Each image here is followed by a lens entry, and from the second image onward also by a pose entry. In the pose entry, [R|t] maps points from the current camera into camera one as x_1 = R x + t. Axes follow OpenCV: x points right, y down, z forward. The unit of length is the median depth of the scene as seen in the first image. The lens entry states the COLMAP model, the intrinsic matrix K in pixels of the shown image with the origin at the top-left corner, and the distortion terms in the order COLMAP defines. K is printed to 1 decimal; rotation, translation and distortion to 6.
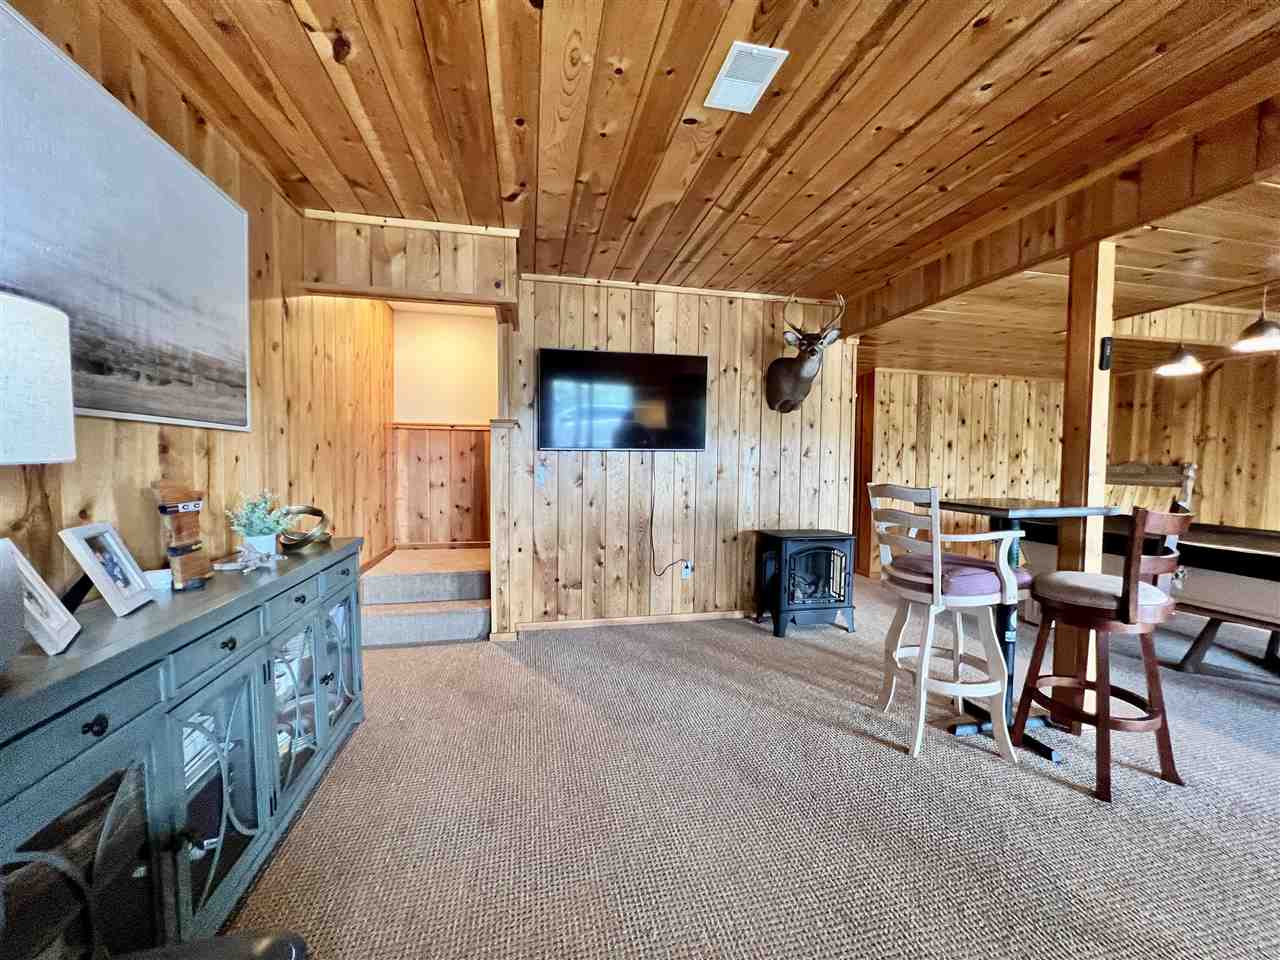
lens RADIAL K [[511.4, 0, 641.2], [0, 511.4, 479.7], [0, 0, 1]] dist [-0.001960, 0.000555]
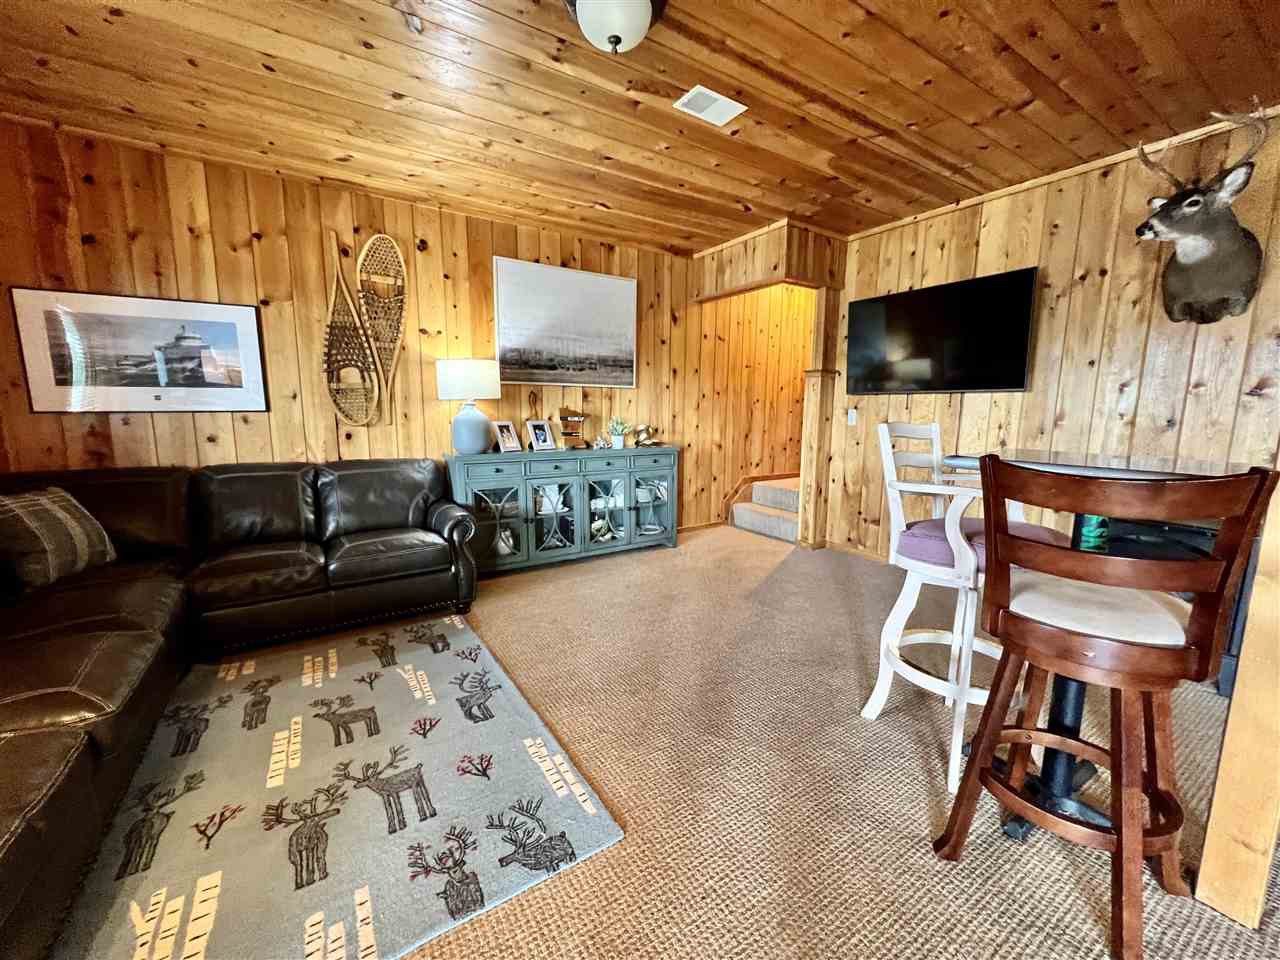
lens RADIAL K [[511.4, 0, 641.2], [0, 511.4, 479.7], [0, 0, 1]] dist [-0.001960, 0.000555]
pose [[0.344291, 0.131086, -0.929667, 0.681220], [-0.045379, 0.991371, 0.122981, 0.010240], [0.937766, -0.000154, 0.347269, 0.168947]]
